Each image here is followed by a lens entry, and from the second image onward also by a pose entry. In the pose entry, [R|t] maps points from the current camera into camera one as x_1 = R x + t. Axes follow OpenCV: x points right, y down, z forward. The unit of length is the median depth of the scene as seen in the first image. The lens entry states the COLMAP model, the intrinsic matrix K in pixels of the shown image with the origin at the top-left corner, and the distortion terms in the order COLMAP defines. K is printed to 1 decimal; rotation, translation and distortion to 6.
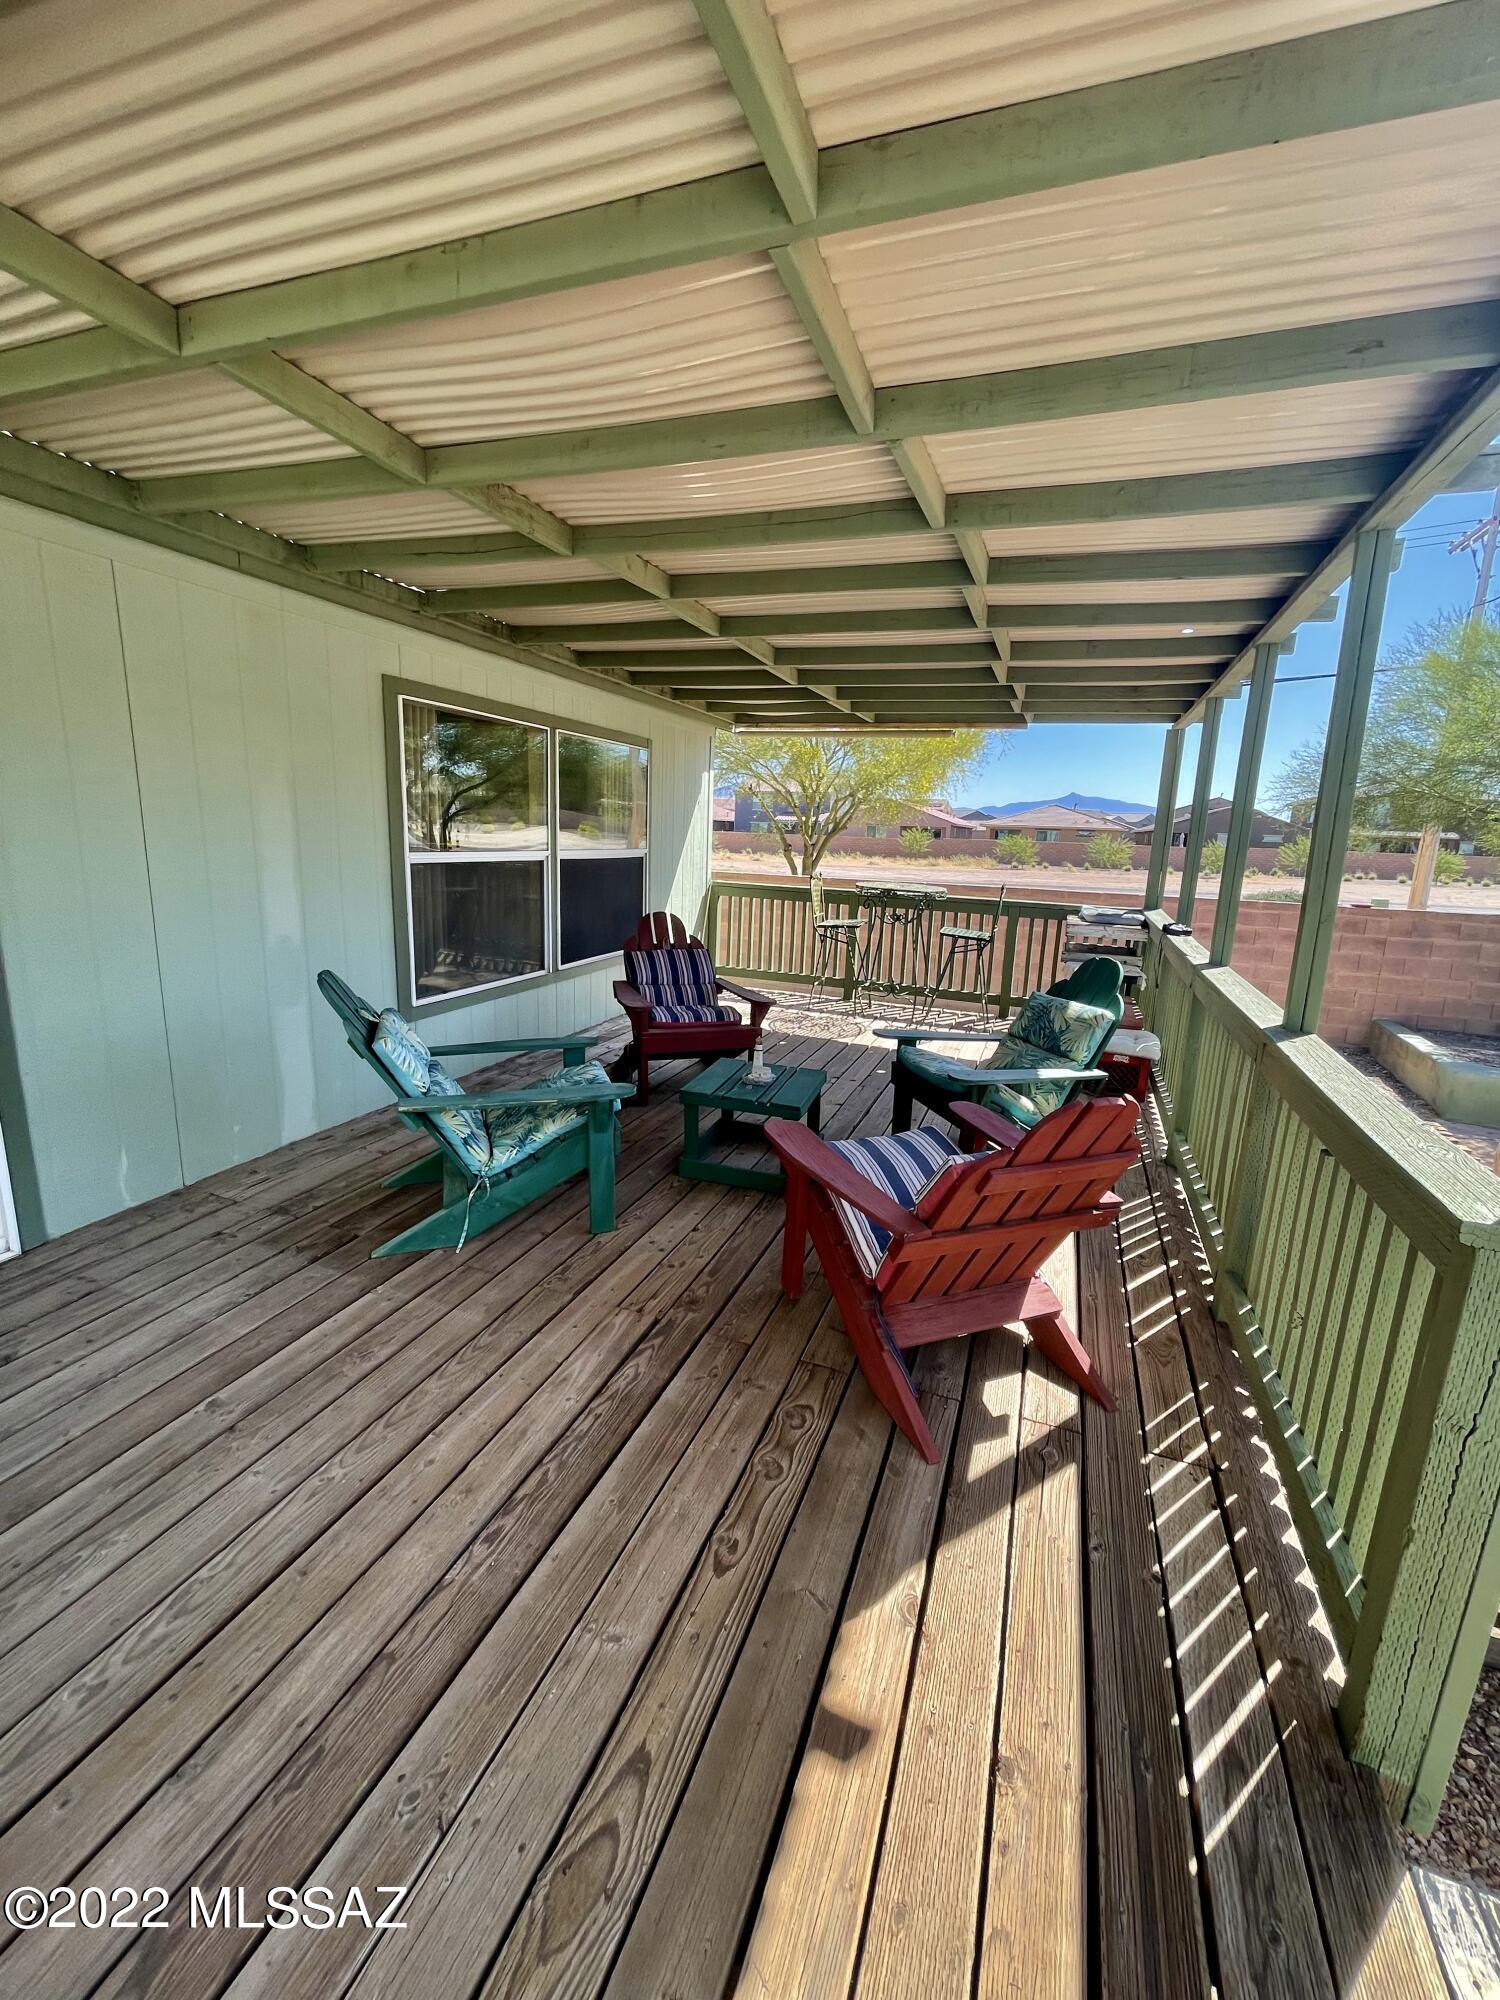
lens RADIAL K [[806.8, 0, 760.2], [0, 806.8, 997.2], [0, 0, 1]] dist [0.000981, 0.000096]
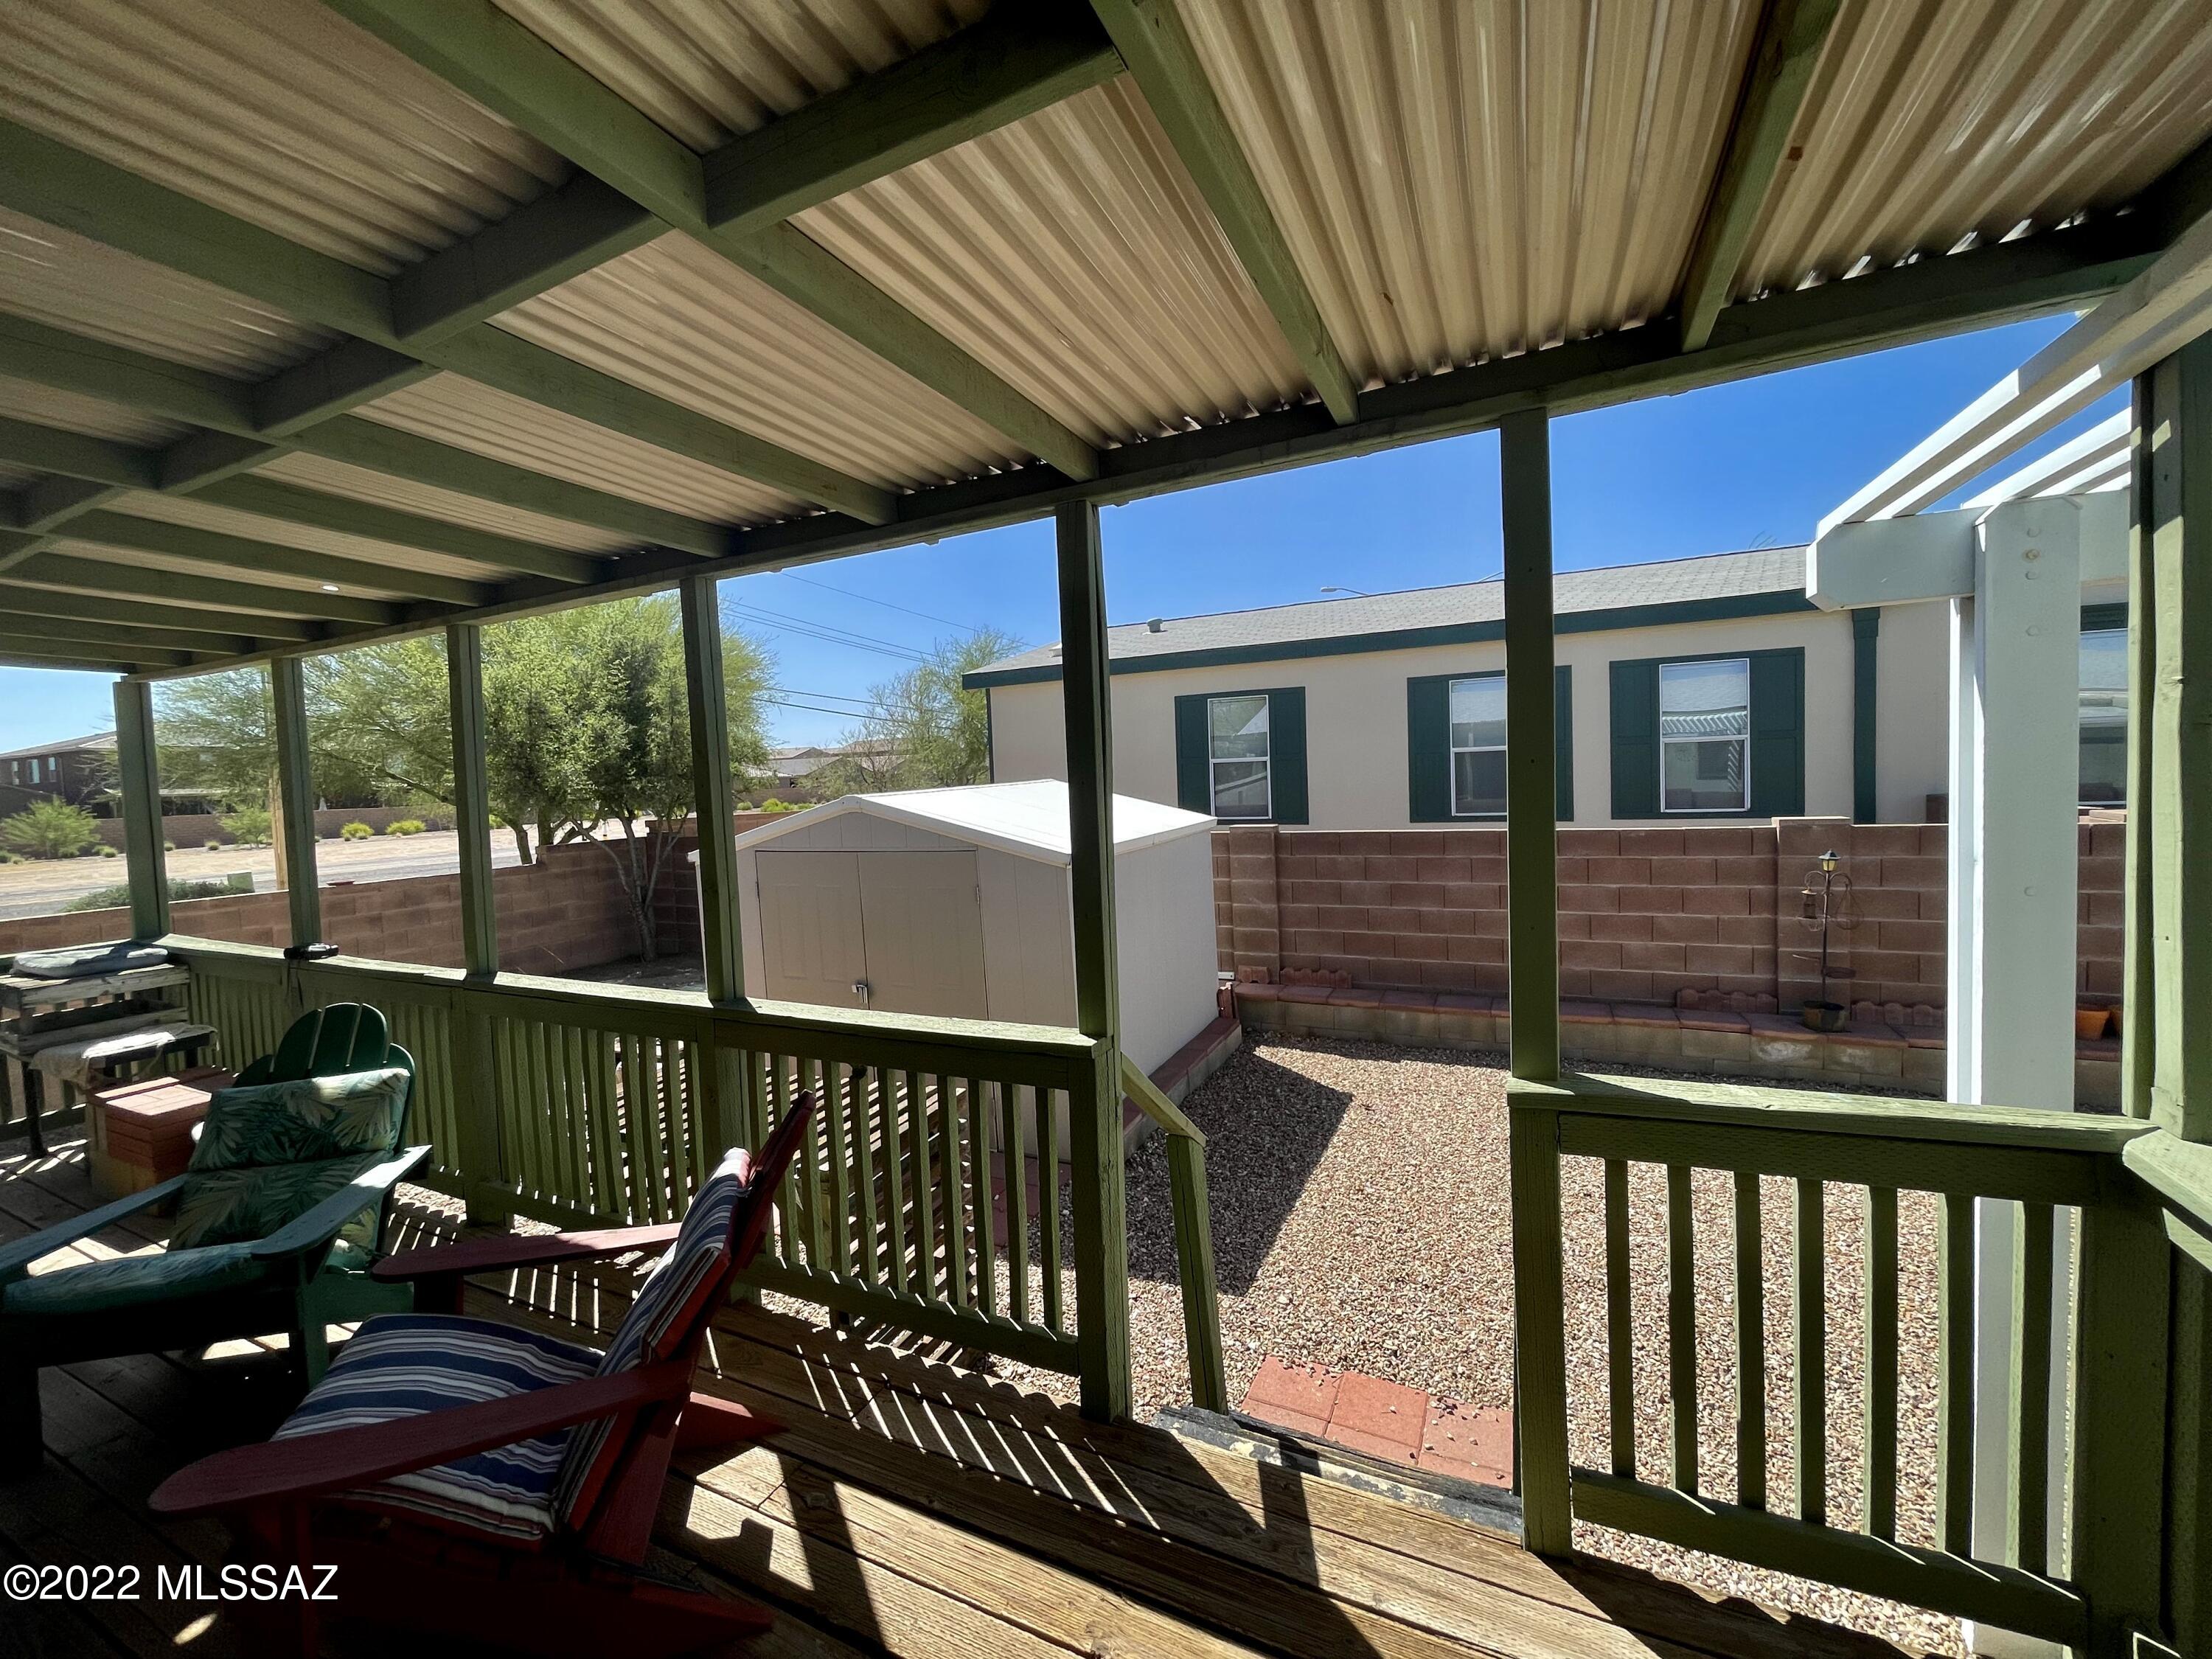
lens RADIAL K [[892.3, 0, 1102.2], [0, 892.3, 826.2], [0, 0, 1]] dist [0.000981, 0.000096]
pose [[0.095357, -0.094274, 0.990969, -0.536879], [0.243729, 0.967416, 0.068580, -0.168981], [-0.965144, 0.234988, 0.115227, 0.364003]]
